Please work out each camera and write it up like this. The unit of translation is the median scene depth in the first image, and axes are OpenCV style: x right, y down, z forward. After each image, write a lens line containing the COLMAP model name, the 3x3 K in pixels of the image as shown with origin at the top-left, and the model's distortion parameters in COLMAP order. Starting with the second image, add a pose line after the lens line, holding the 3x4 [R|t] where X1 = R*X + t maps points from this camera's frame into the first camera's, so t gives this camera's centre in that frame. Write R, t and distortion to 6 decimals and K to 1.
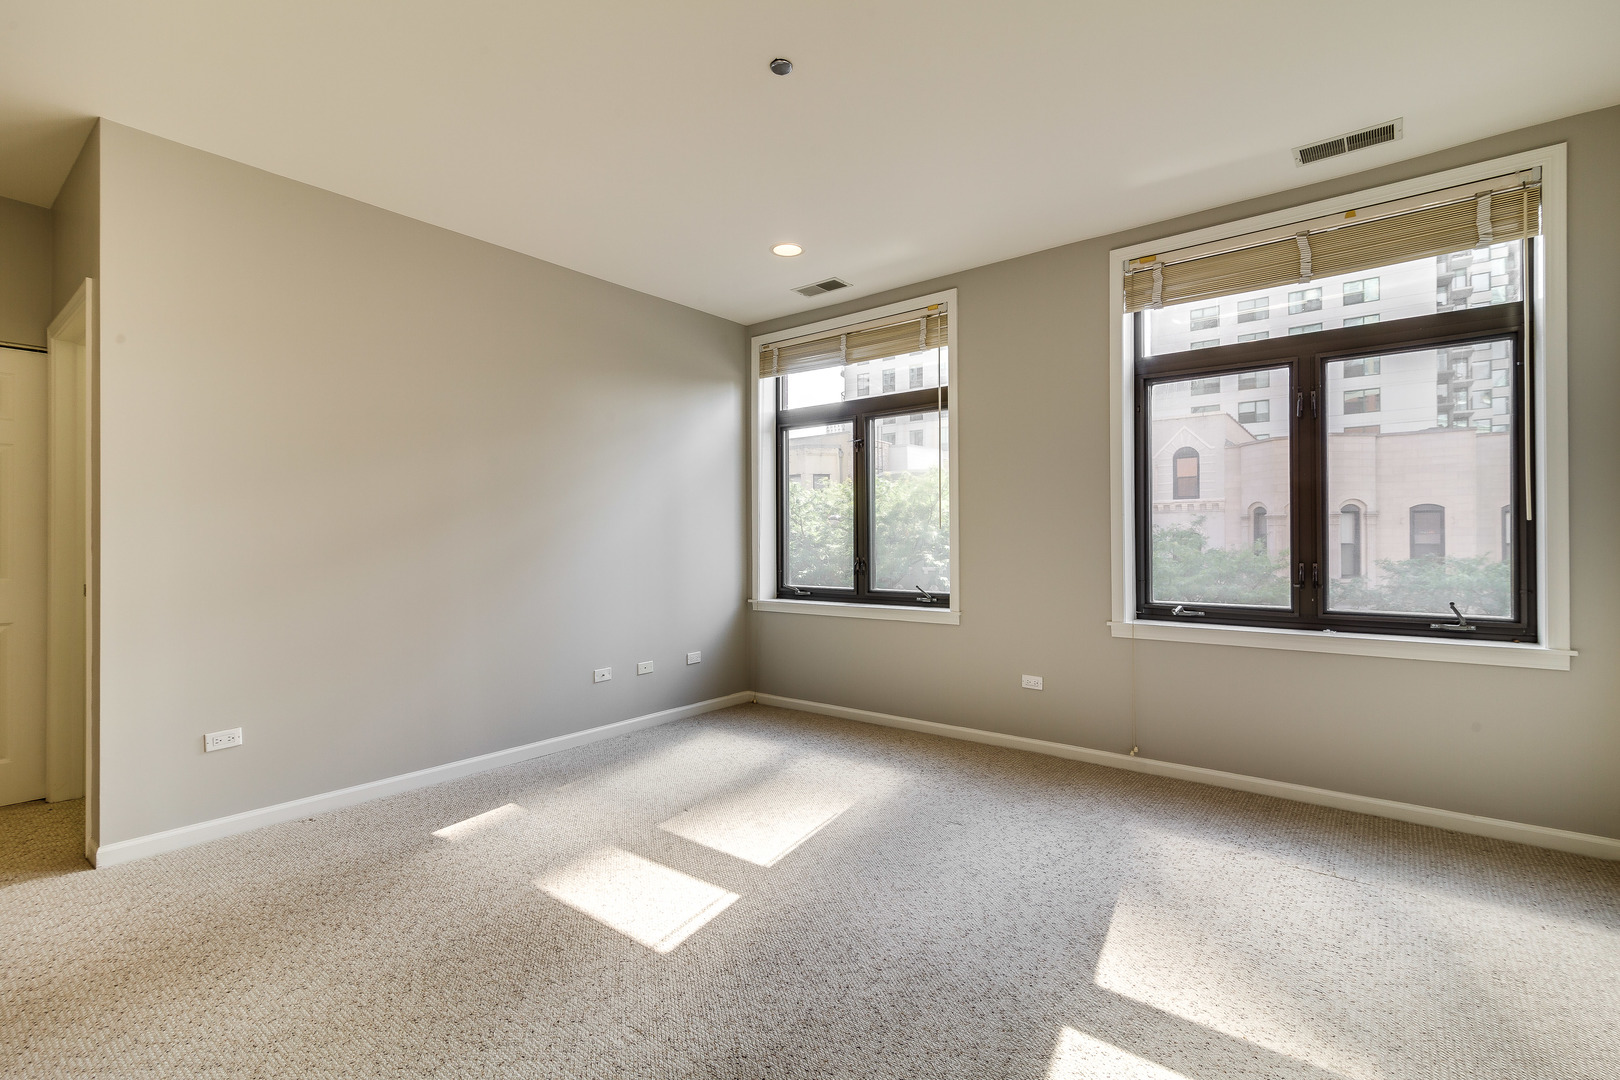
lens RADIAL K [[740.5, 0, 821.7], [0, 740.5, 538.9], [0, 0, 1]] dist [0.001400, 0.000157]
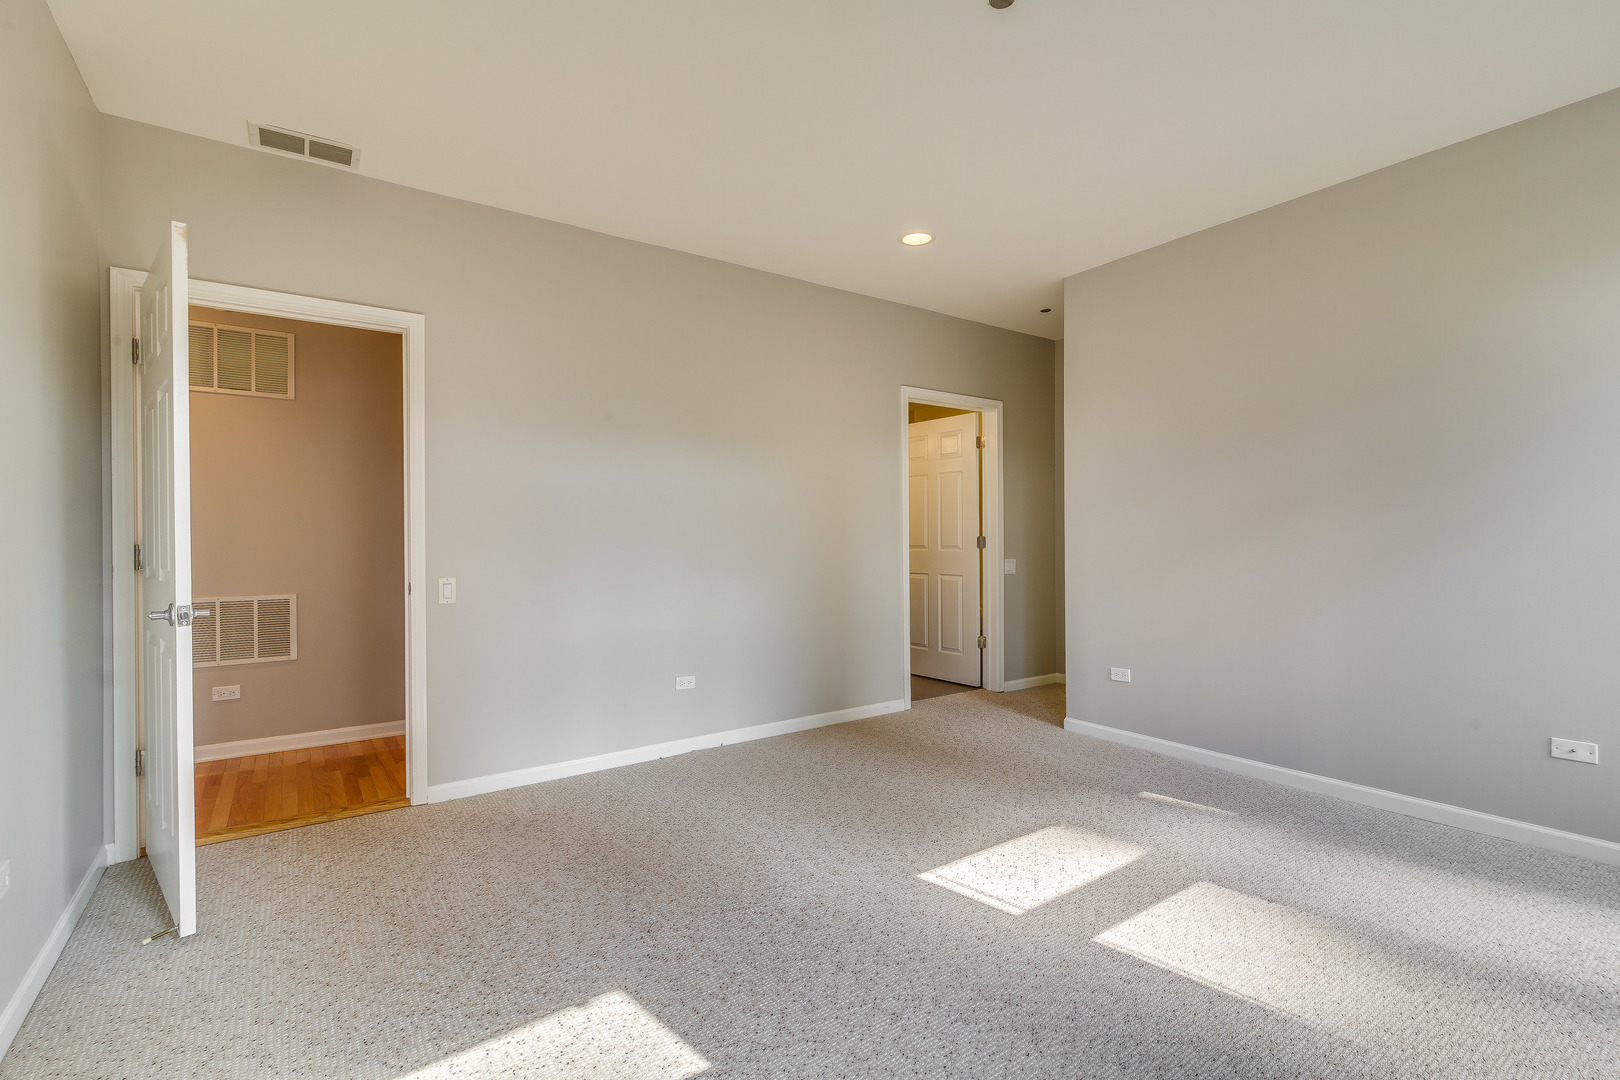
lens RADIAL K [[728.8, 0, 808.0], [0, 728.8, 543.6], [0, 0, 1]] dist [0.004073, -0.000264]
pose [[-0.297211, 0.015341, -0.954689, 0.751472], [0.010631, 0.999862, 0.012757, -0.006034], [0.954753, -0.006358, -0.297333, 0.905631]]
